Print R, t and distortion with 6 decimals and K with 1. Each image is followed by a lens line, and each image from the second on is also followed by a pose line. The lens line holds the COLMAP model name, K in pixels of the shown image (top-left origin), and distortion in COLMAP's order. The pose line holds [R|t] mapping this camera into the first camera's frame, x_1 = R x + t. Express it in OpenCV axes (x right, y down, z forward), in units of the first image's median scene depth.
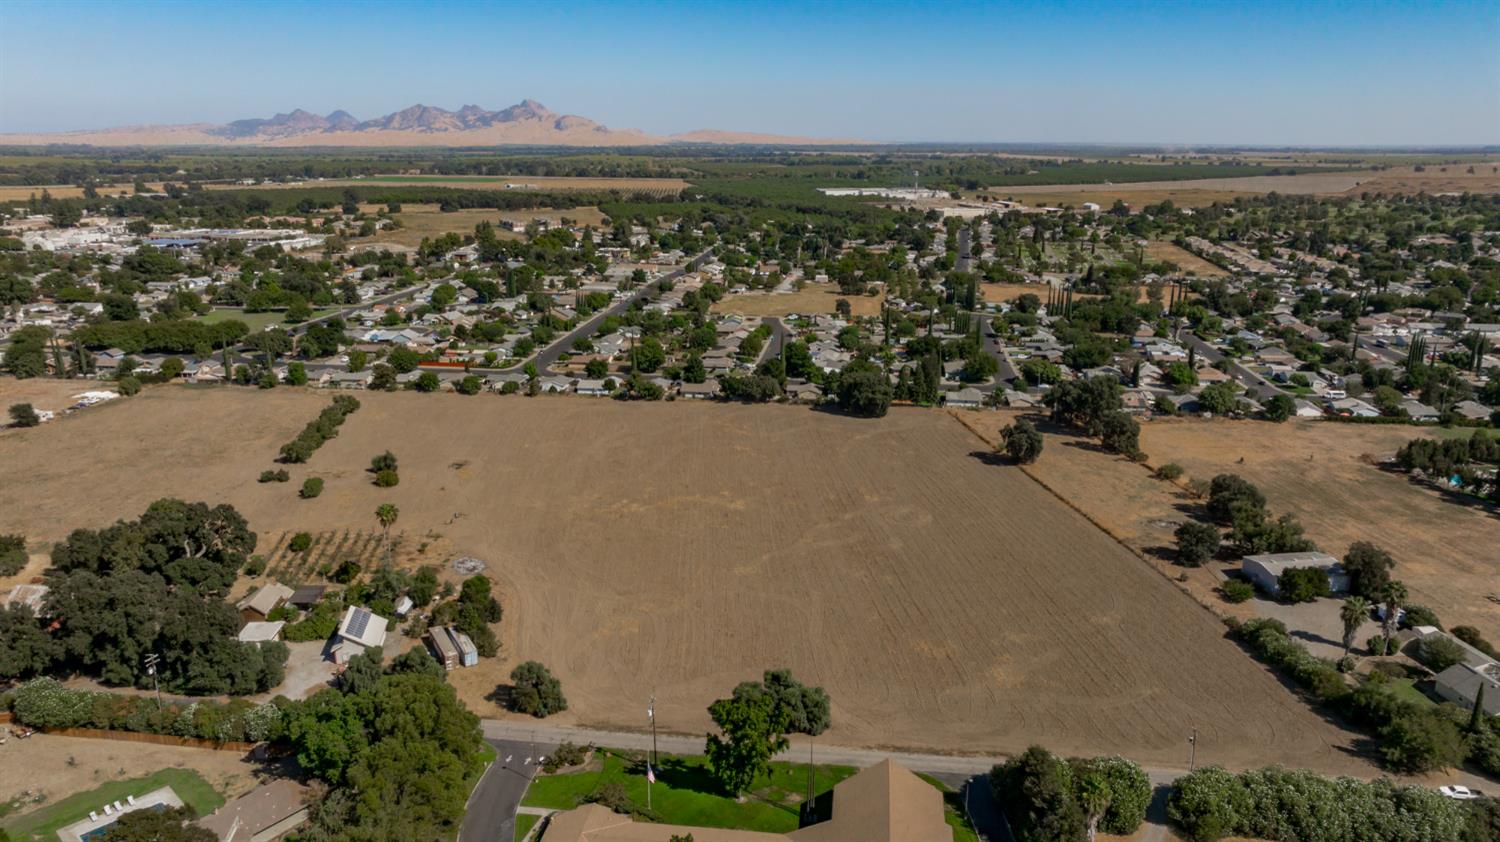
lens RADIAL K [[1050.1, 0, 749.3], [0, 1050.1, 434.7], [0, 0, 1]] dist [-0.042307, 0.047943]
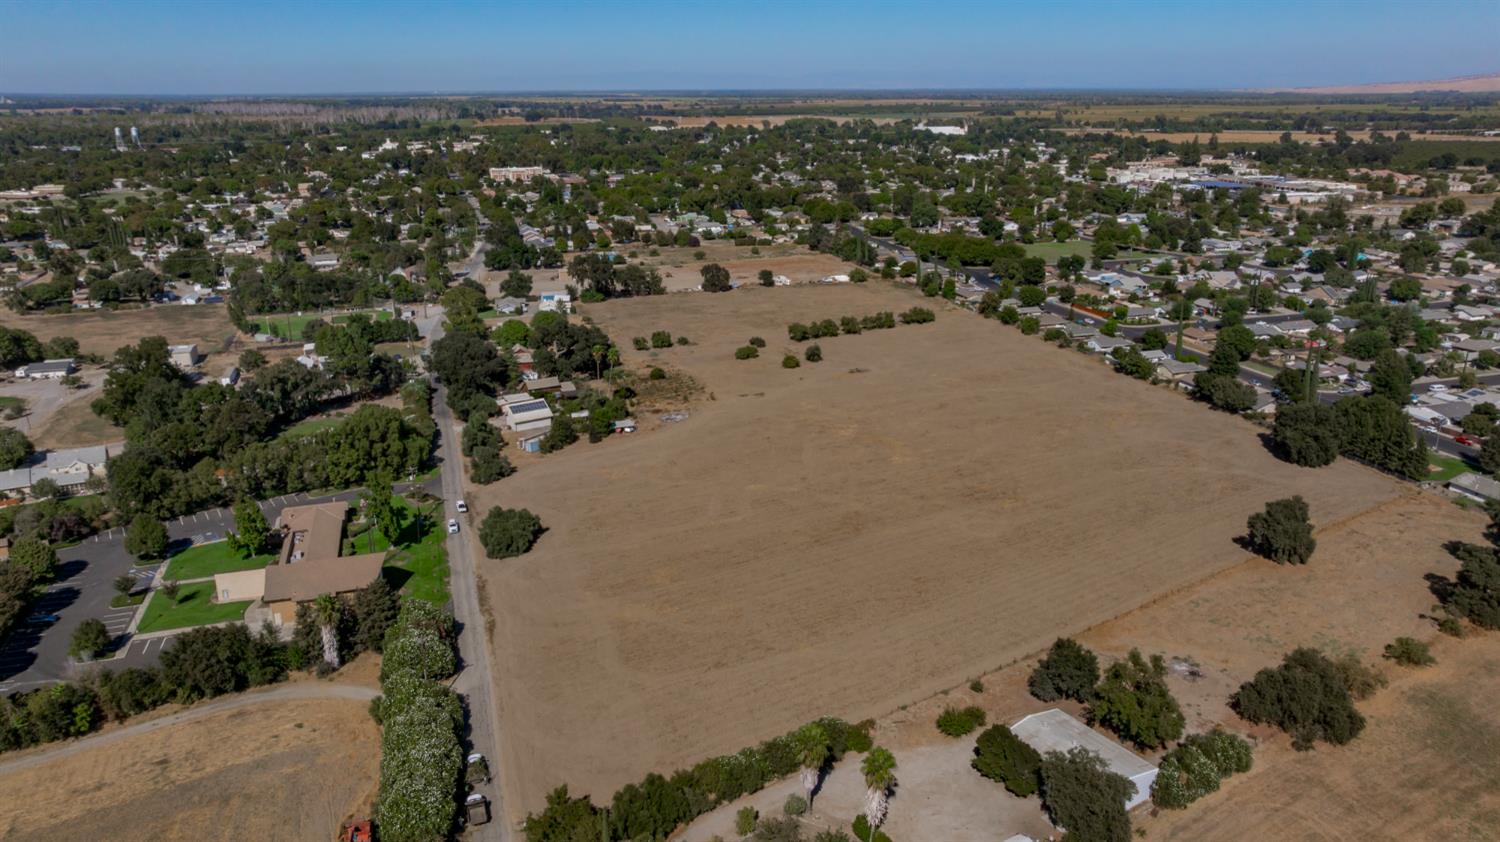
lens RADIAL K [[1050.1, 0, 751.5], [0, 1050.1, 415.6], [0, 0, 1]] dist [-0.042307, 0.047943]
pose [[0.415566, 0.268636, -0.868988, 0.535633], [-0.242914, 0.953467, 0.178586, -0.078930], [0.876526, 0.136875, 0.461484, 0.281239]]
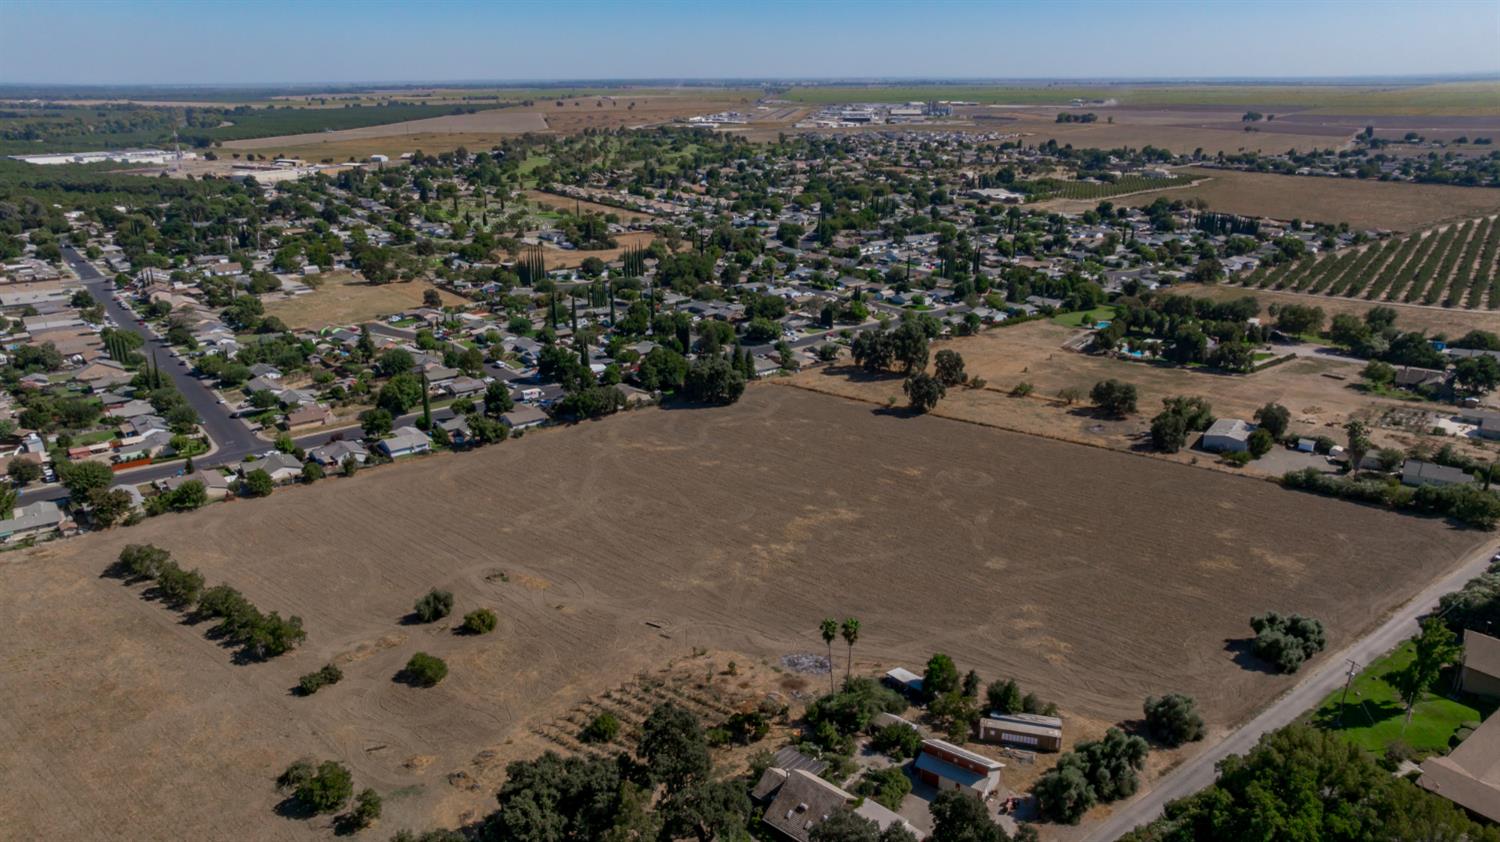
lens RADIAL K [[1050.1, 0, 746.7], [0, 1050.1, 416.9], [0, 0, 1]] dist [-0.042307, 0.047943]
pose [[0.707741, -0.227473, 0.668849, -0.487482], [0.201108, 0.972445, 0.117923, -0.106324], [-0.677243, 0.051051, 0.733986, 0.234186]]
